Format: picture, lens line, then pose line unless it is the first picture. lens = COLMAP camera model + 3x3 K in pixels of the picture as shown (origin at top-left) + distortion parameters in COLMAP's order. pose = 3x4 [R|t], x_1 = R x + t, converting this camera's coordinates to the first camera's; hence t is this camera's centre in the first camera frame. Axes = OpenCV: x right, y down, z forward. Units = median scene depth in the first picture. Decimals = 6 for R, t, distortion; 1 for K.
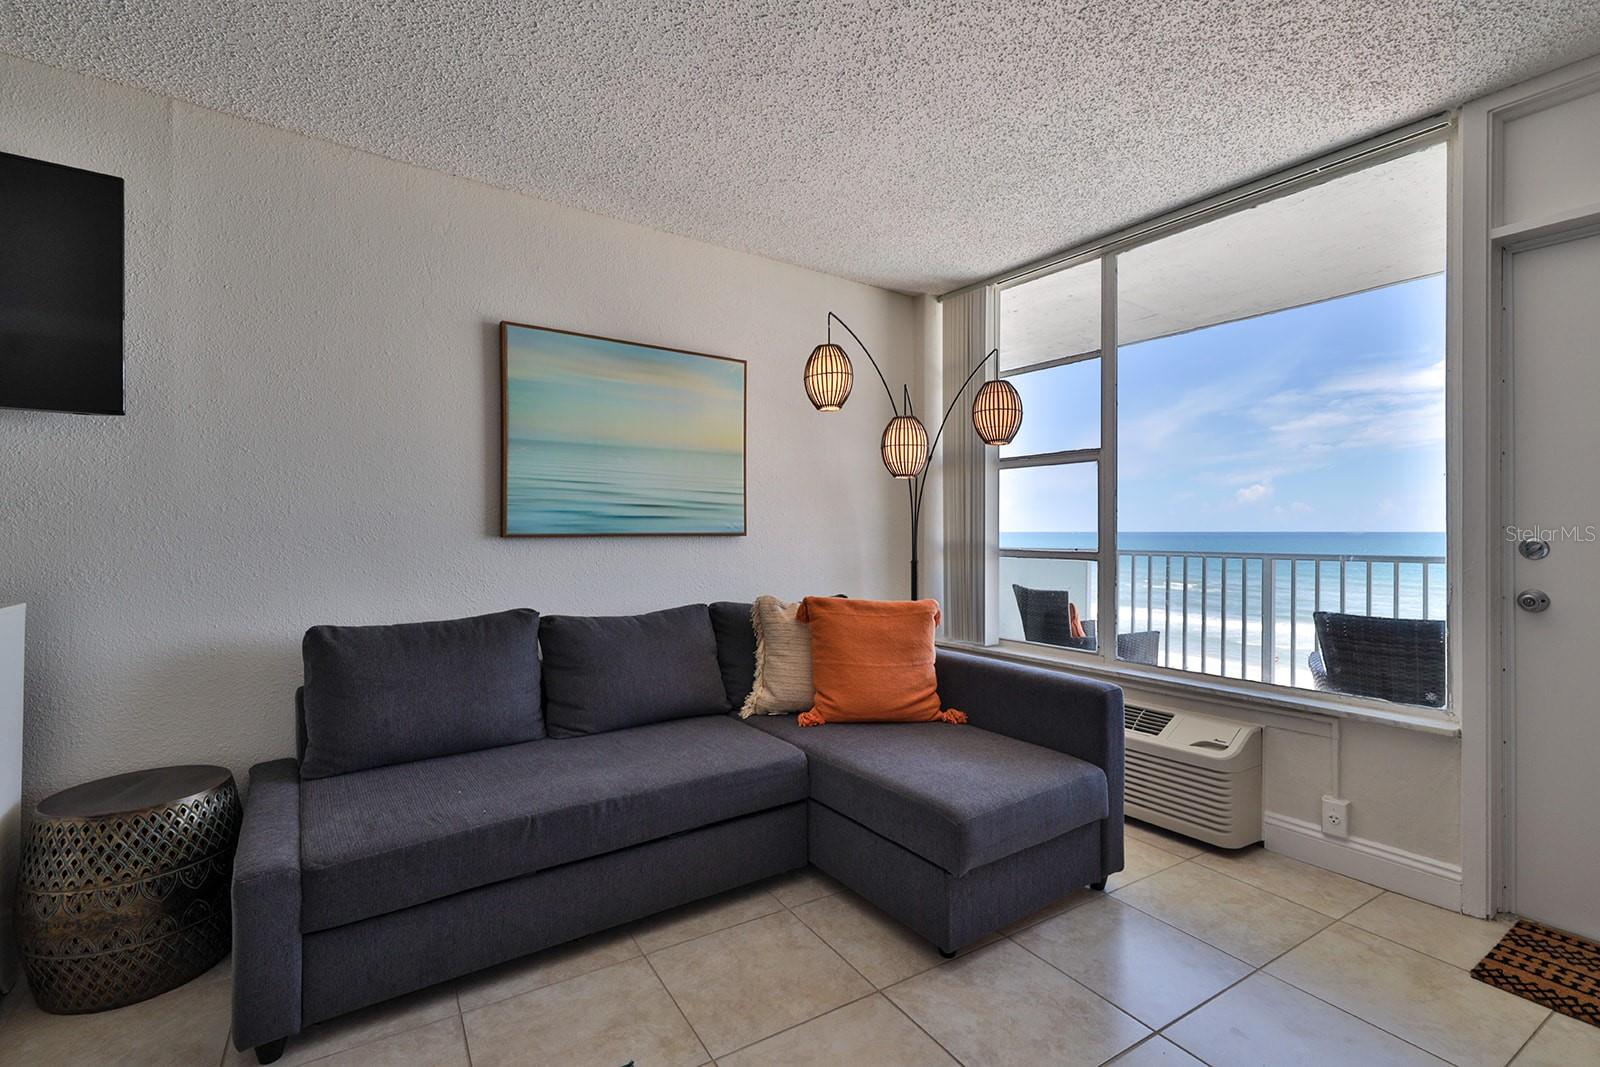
lens RADIAL K [[725.5, 0, 799.0], [0, 725.5, 527.7], [0, 0, 1]] dist [0.001760, -0.000119]
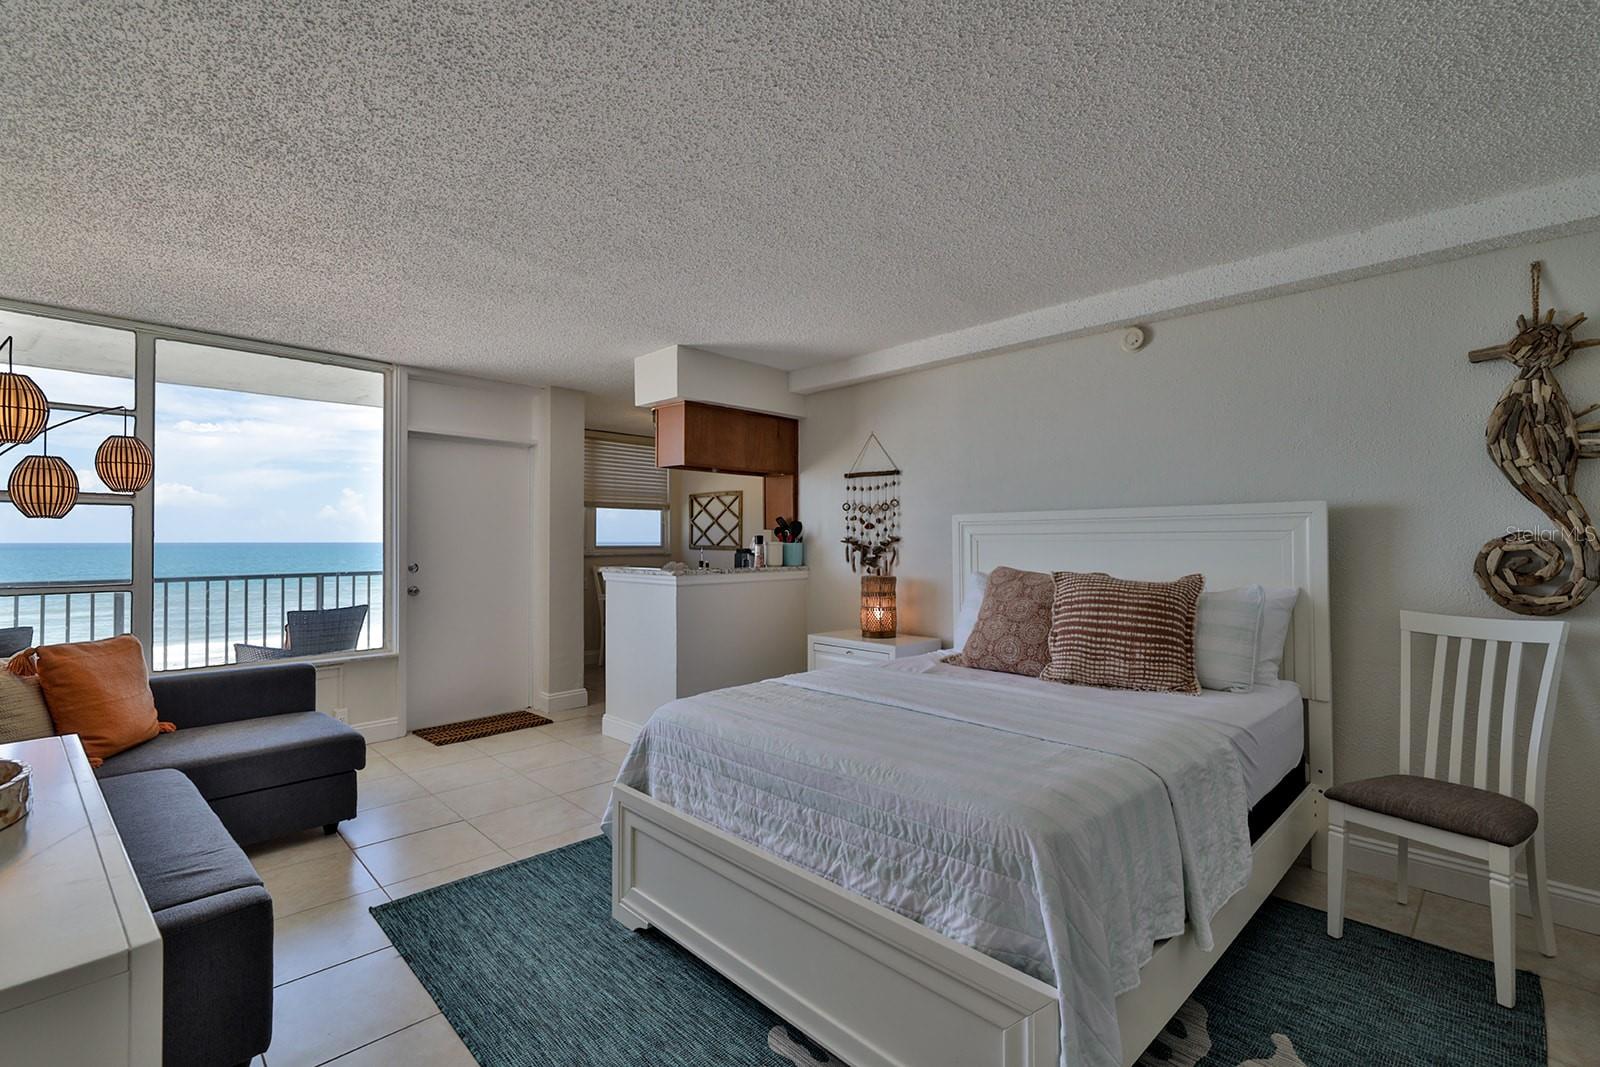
lens RADIAL K [[704.1, 0, 776.5], [0, 704.1, 537.3], [0, 0, 1]] dist [0.000458, 0.000275]
pose [[-0.189053, 0.004749, 0.981955, -1.086459], [-0.004378, 0.999974, -0.005679, -0.047923], [-0.981957, -0.005373, -0.189027, 0.229453]]
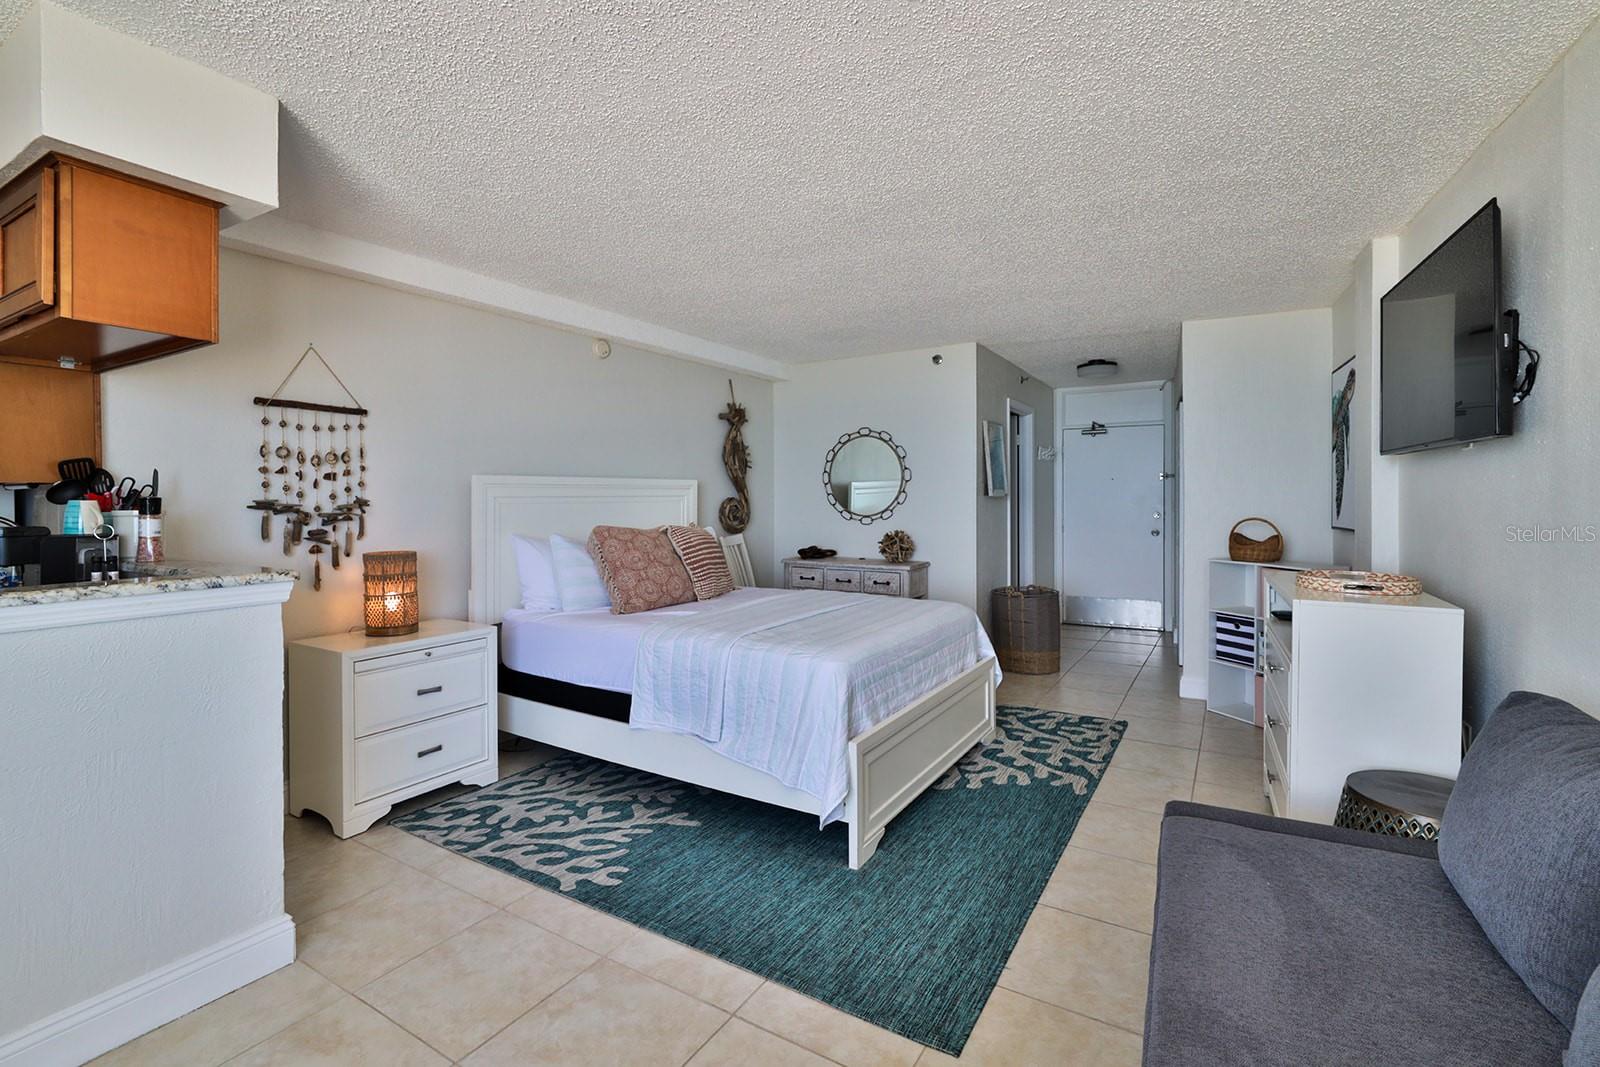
lens RADIAL K [[738.3, 0, 800.5], [0, 738.3, 504.6], [0, 0, 1]] dist [0.000208, -0.000044]
pose [[-0.896859, 0.010614, -0.442190, 0.210298], [0.011612, 0.999932, 0.000448, -0.043613], [0.442165, -0.004733, -0.896921, 1.022266]]
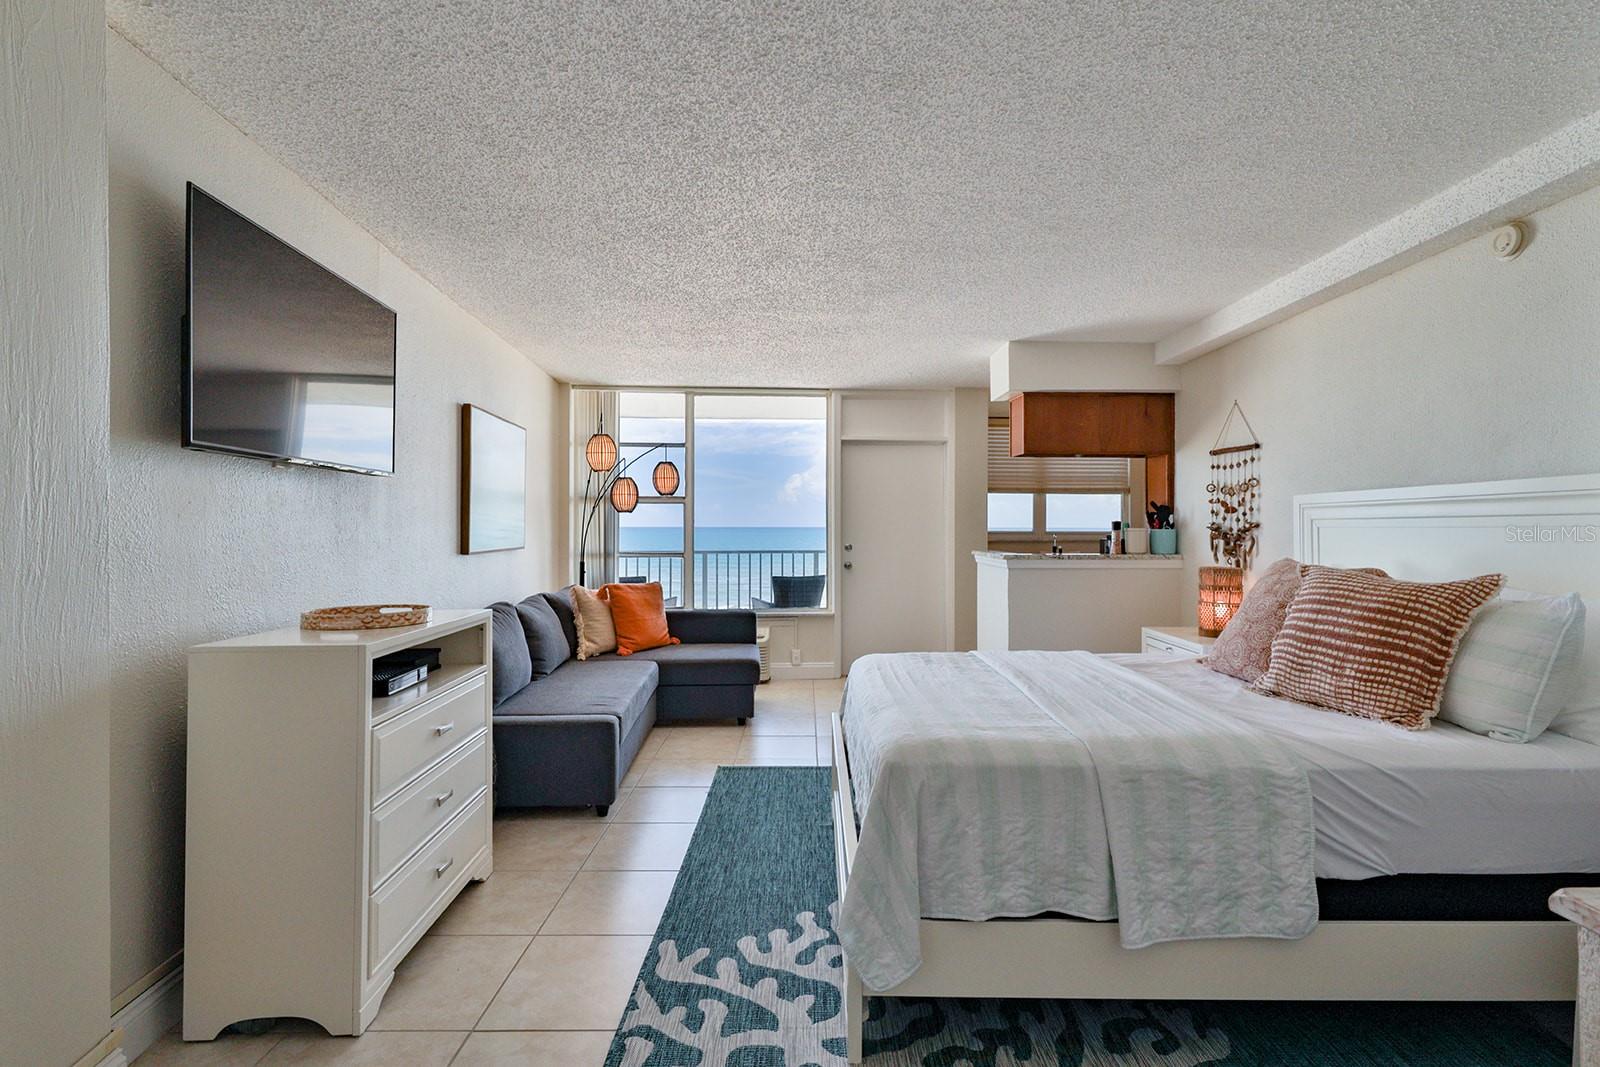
lens RADIAL K [[725.5, 0, 799.0], [0, 725.5, 527.7], [0, 0, 1]] dist [0.001760, -0.000119]
pose [[0.534561, -0.001324, 0.845129, -1.209157], [-0.005998, 0.999968, 0.005360, -0.050666], [-0.845108, -0.007935, 0.534536, -0.298149]]
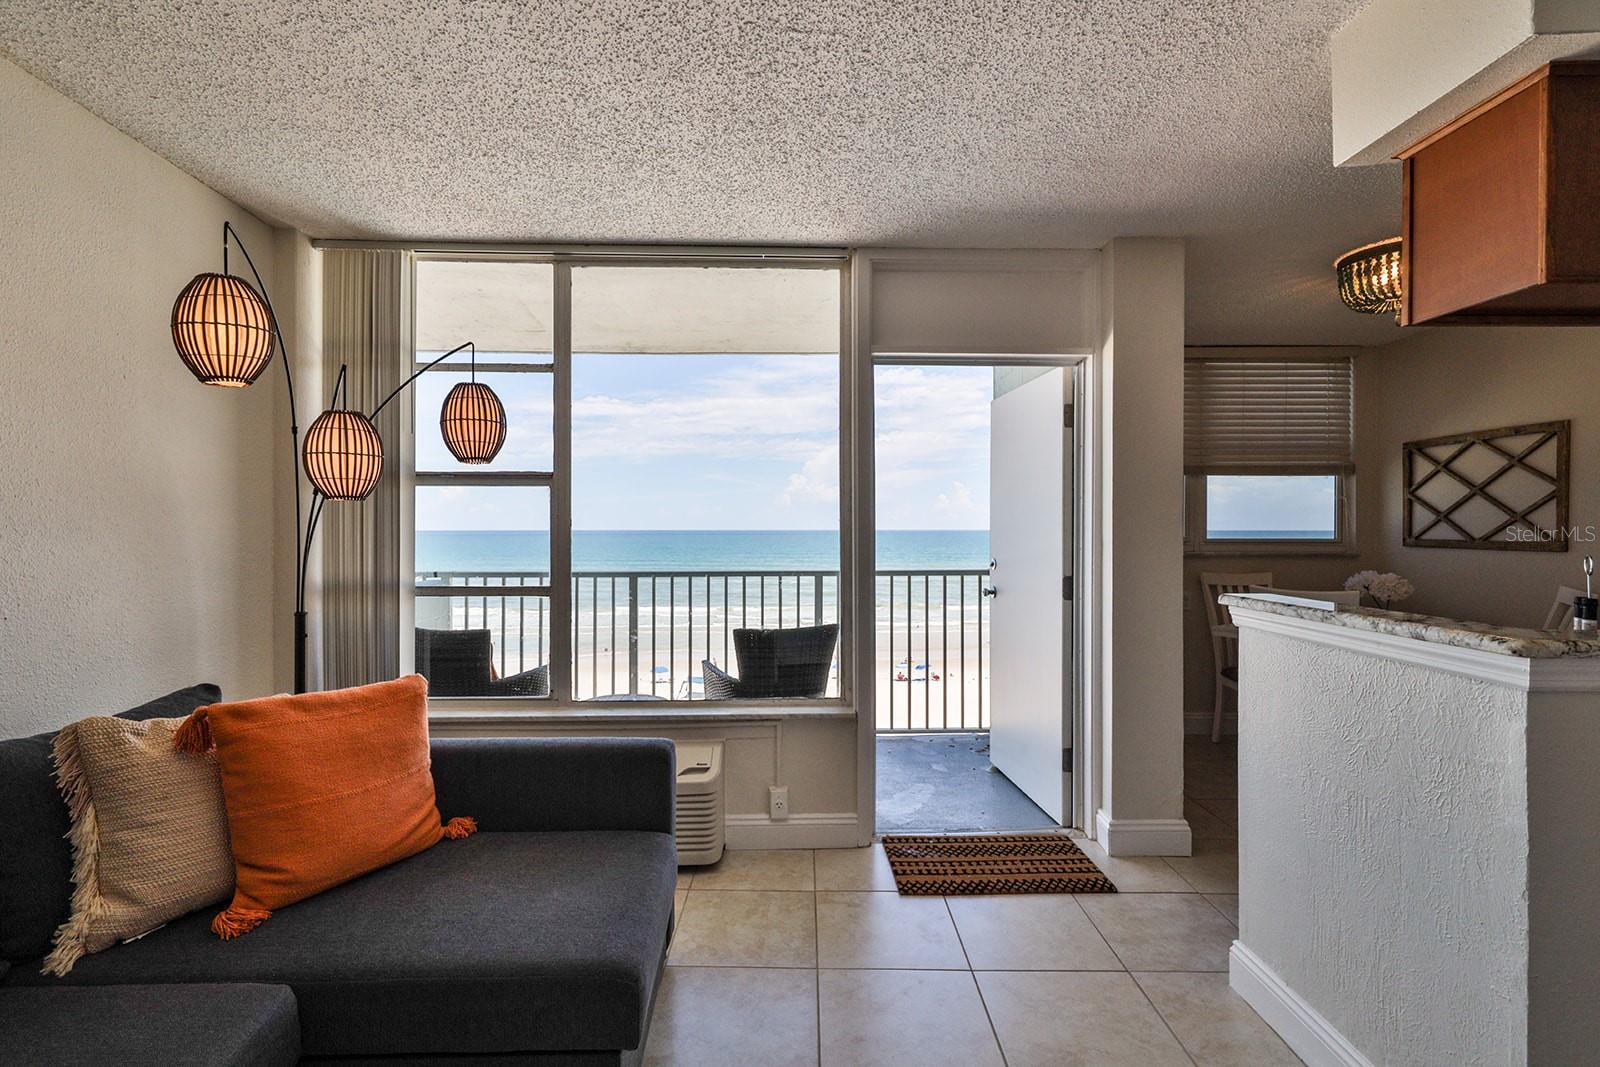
lens RADIAL K [[725.5, 0, 799.0], [0, 725.5, 527.7], [0, 0, 1]] dist [0.001760, -0.000119]
pose [[0.534425, 0.002184, 0.845213, -0.227977], [-0.004299, 0.999991, 0.000134, -0.049684], [-0.845205, -0.003705, 0.534429, 0.297227]]
